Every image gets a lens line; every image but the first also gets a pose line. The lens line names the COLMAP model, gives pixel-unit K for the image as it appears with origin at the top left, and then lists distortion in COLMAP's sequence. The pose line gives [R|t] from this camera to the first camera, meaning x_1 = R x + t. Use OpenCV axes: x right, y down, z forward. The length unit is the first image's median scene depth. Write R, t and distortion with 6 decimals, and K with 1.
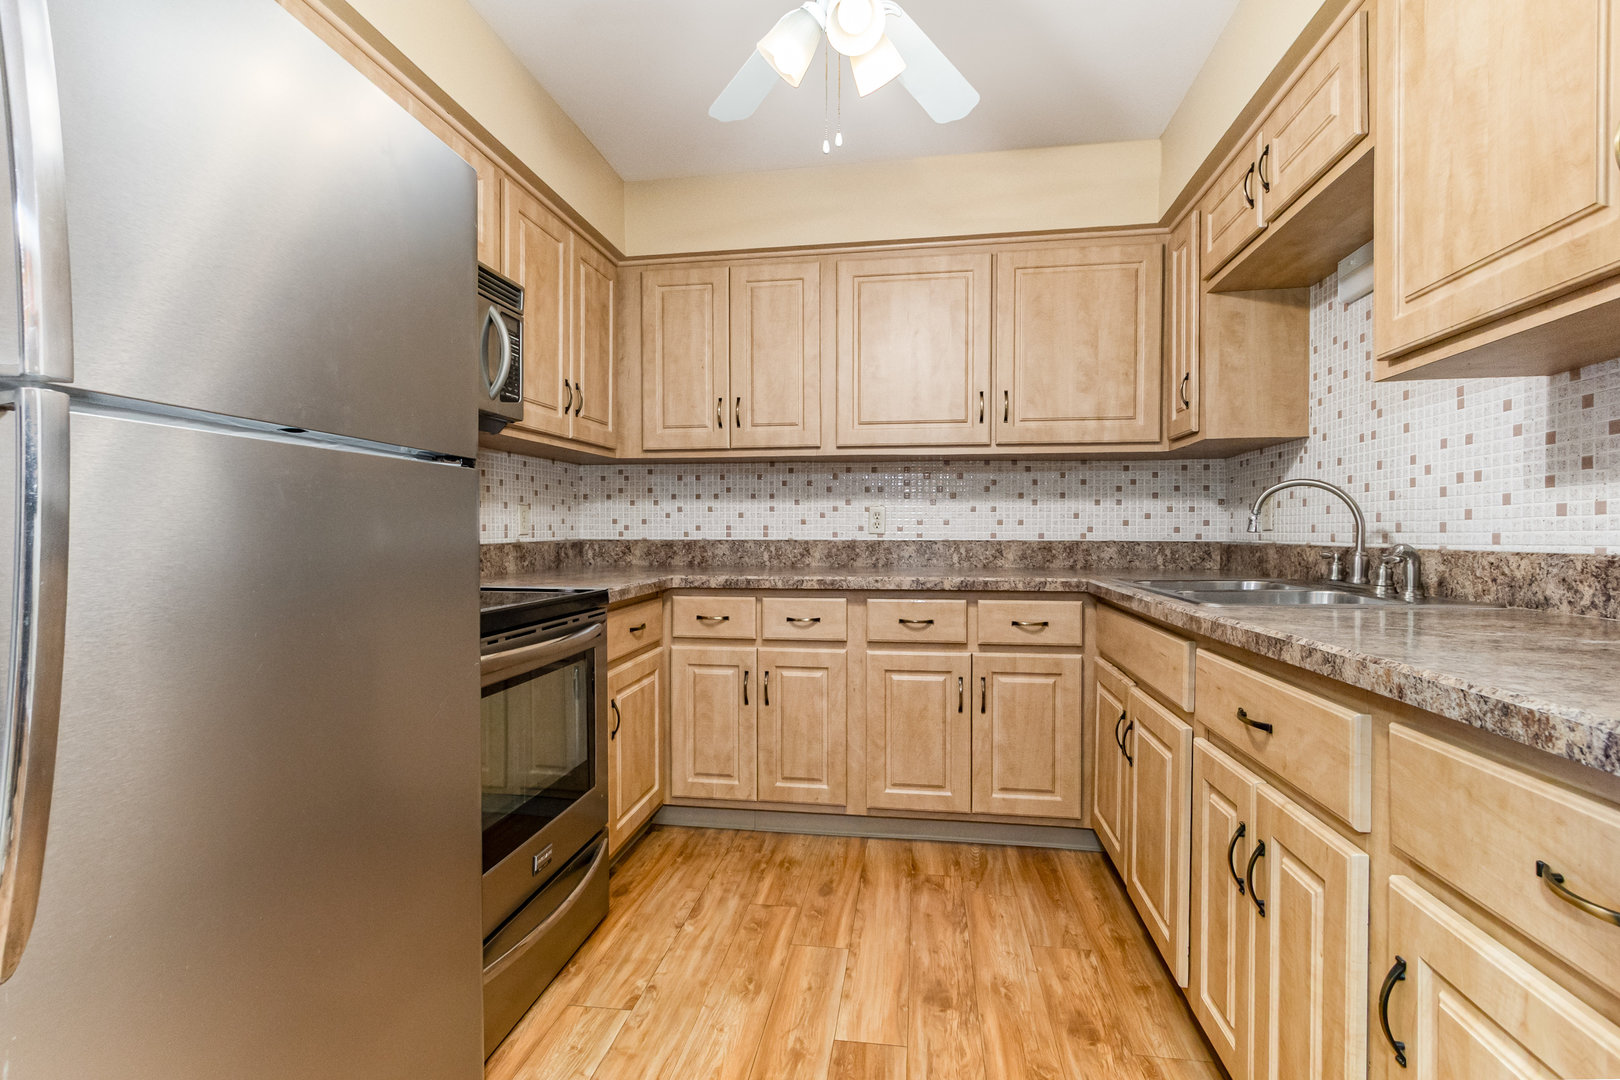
lens RADIAL K [[734.1, 0, 795.6], [0, 734.1, 536.1], [0, 0, 1]] dist [0.000633, -0.000560]
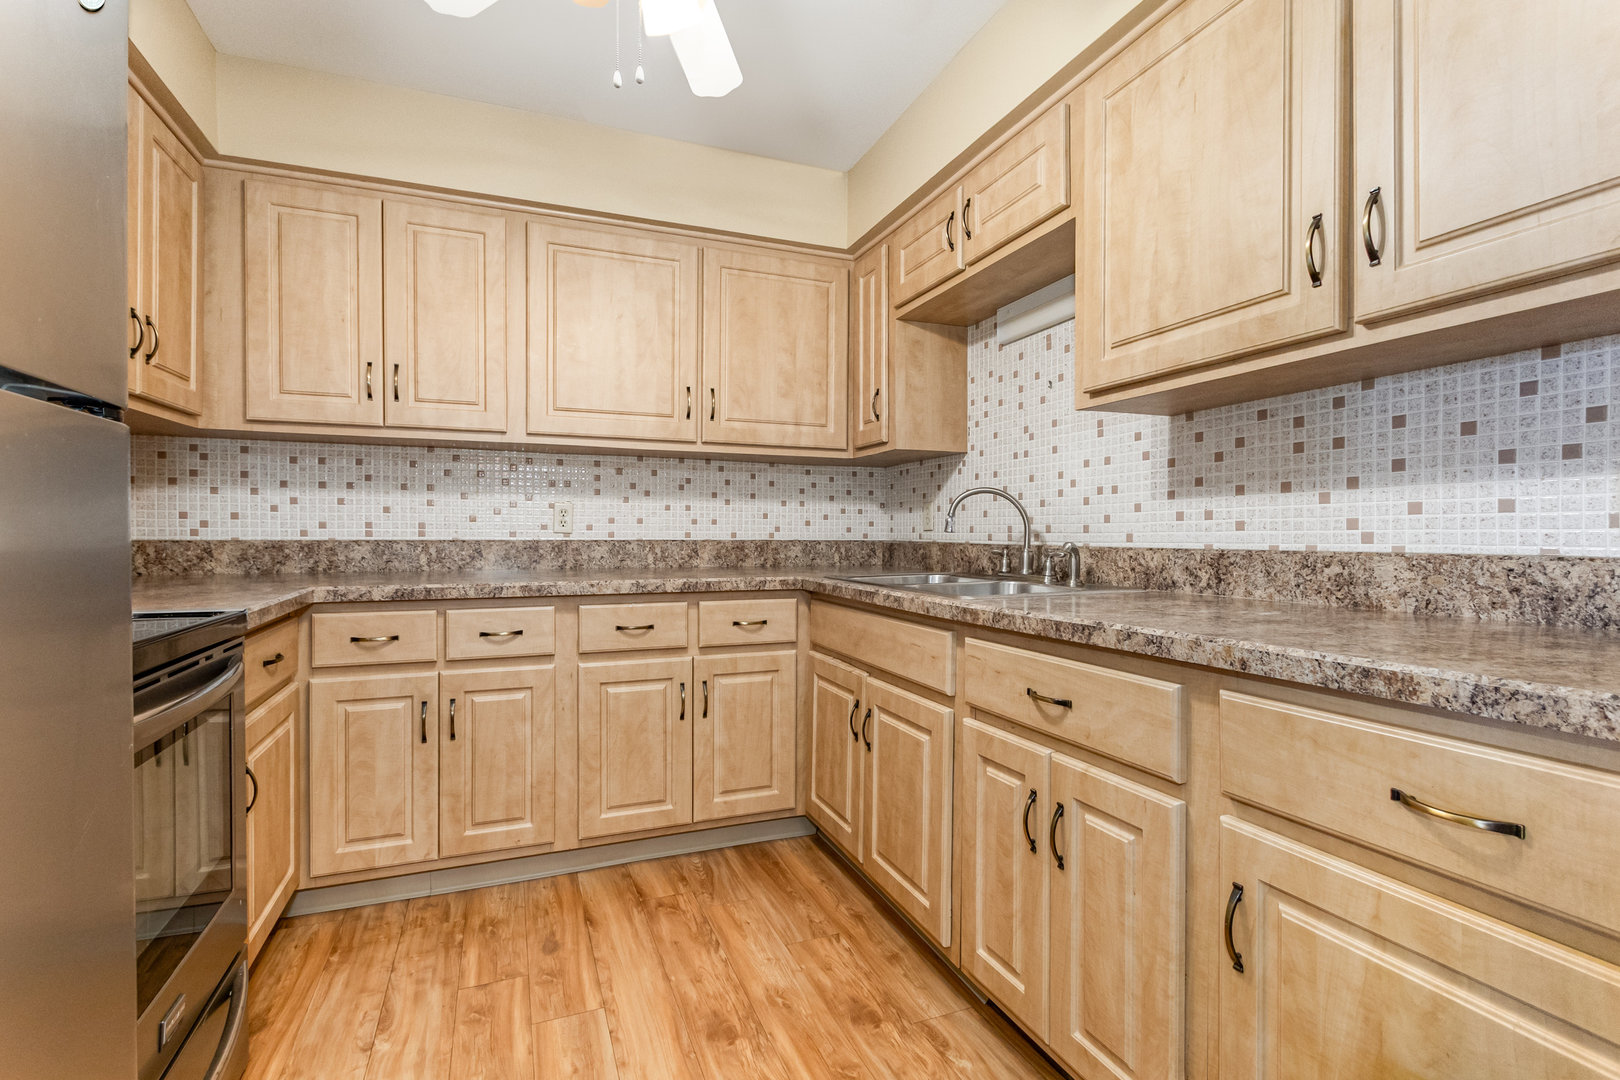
lens RADIAL K [[734.1, 0, 795.6], [0, 734.1, 536.1], [0, 0, 1]] dist [0.000633, -0.000560]
pose [[0.864547, -0.000138, 0.502552, -0.132598], [-0.000324, 1.000000, 0.000833, -0.000144], [-0.502551, -0.000883, 0.864547, 0.101166]]
